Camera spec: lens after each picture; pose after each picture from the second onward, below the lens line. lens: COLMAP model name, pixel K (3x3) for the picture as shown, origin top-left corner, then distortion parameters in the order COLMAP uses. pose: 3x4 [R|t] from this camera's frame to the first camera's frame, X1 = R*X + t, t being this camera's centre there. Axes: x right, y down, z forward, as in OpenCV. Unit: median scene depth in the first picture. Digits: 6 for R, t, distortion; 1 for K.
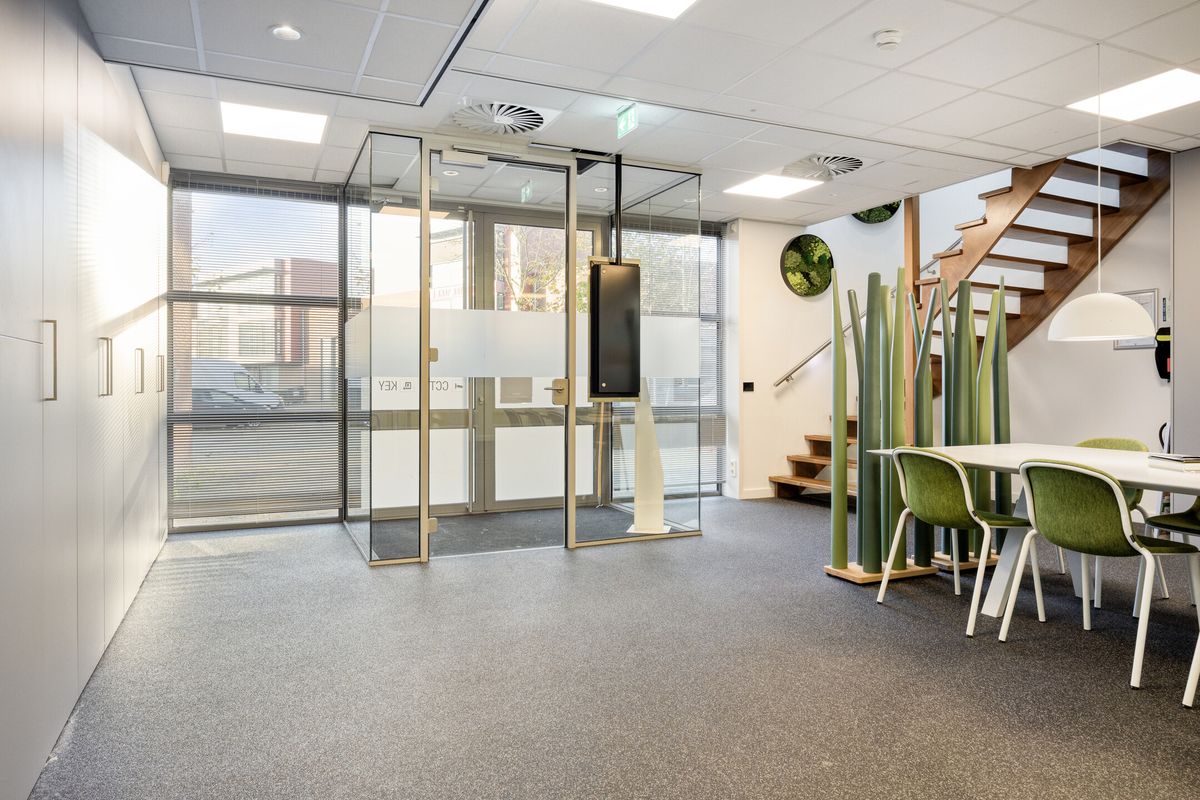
lens RADIAL K [[772.4, 0, 602.0], [0, 772.4, 395.9], [0, 0, 1]] dist [0.001081, 0.000133]
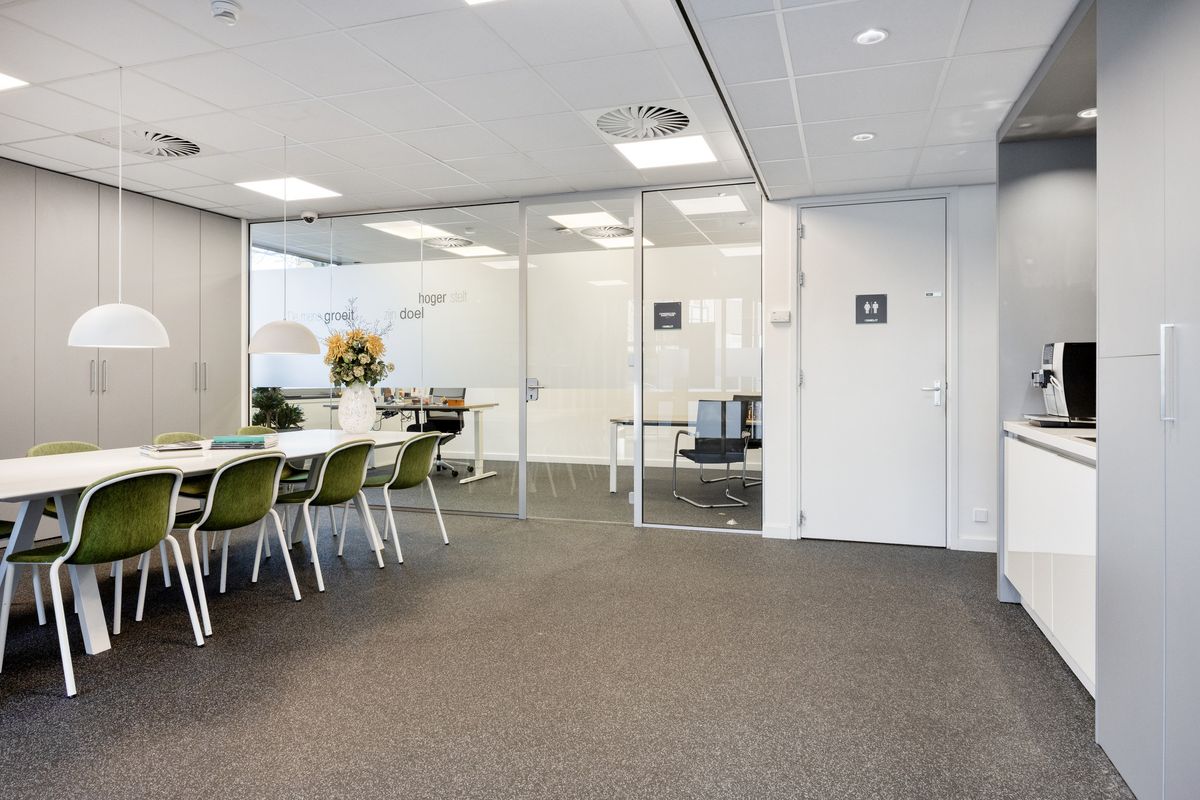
lens RADIAL K [[745.0, 0, 600.6], [0, 745.0, 389.2], [0, 0, 1]] dist [-0.000073, -0.000084]
pose [[-0.737570, -0.011707, 0.675169, -0.680627], [0.004343, 0.999747, 0.022079, -0.050563], [-0.675256, 0.019217, -0.737333, 1.659899]]
